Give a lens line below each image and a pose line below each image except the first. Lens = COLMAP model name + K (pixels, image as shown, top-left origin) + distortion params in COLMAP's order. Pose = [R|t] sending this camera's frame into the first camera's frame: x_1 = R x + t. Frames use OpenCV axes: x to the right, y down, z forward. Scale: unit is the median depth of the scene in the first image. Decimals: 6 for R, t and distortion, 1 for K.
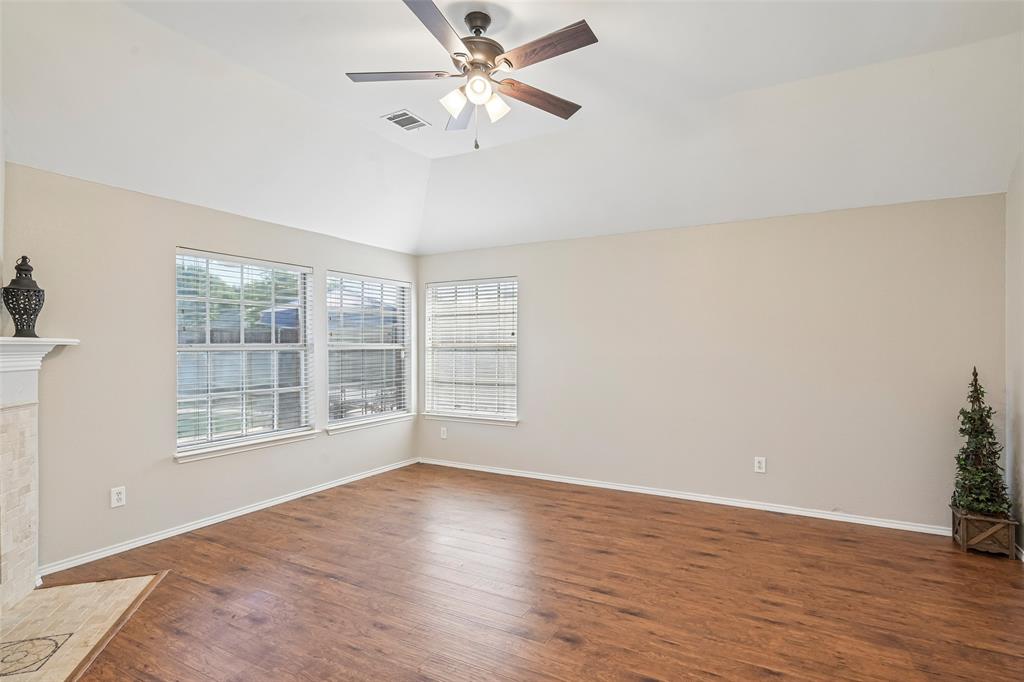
lens RADIAL K [[519.4, 0, 510.4], [0, 519.4, 345.6], [0, 0, 1]] dist [0.001429, -0.000539]
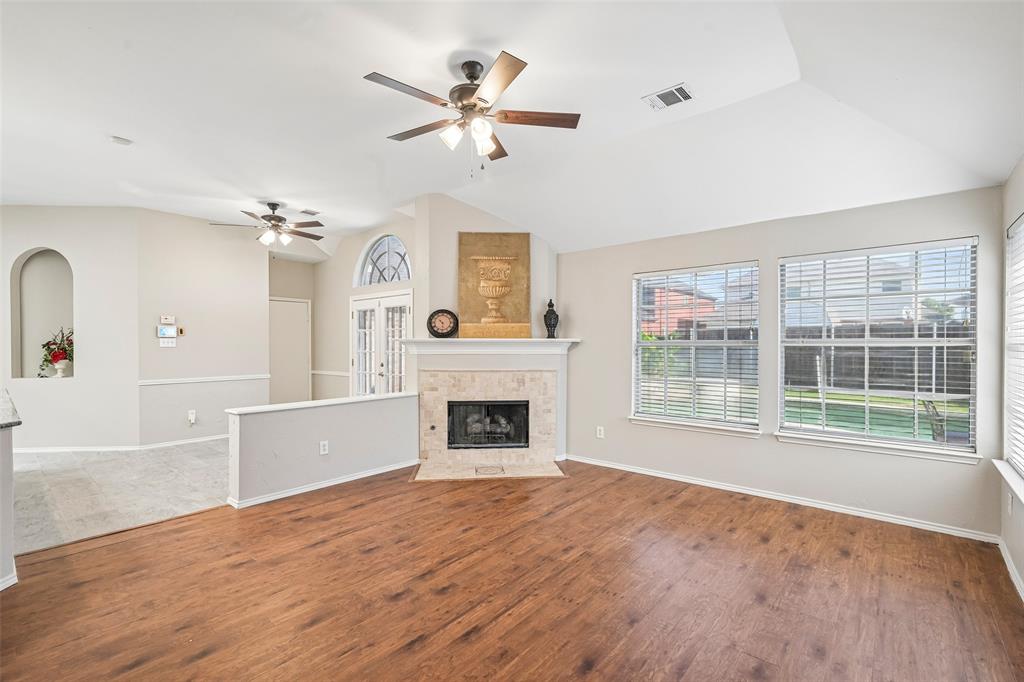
lens RADIAL K [[455.1, 0, 514.7], [0, 455.1, 345.3], [0, 0, 1]] dist [0.001115, 0.000448]
pose [[-0.190514, 0.006995, -0.981660, 0.639933], [0.001711, 0.999975, 0.006794, -0.000515], [0.981683, -0.000386, -0.190521, 0.875287]]
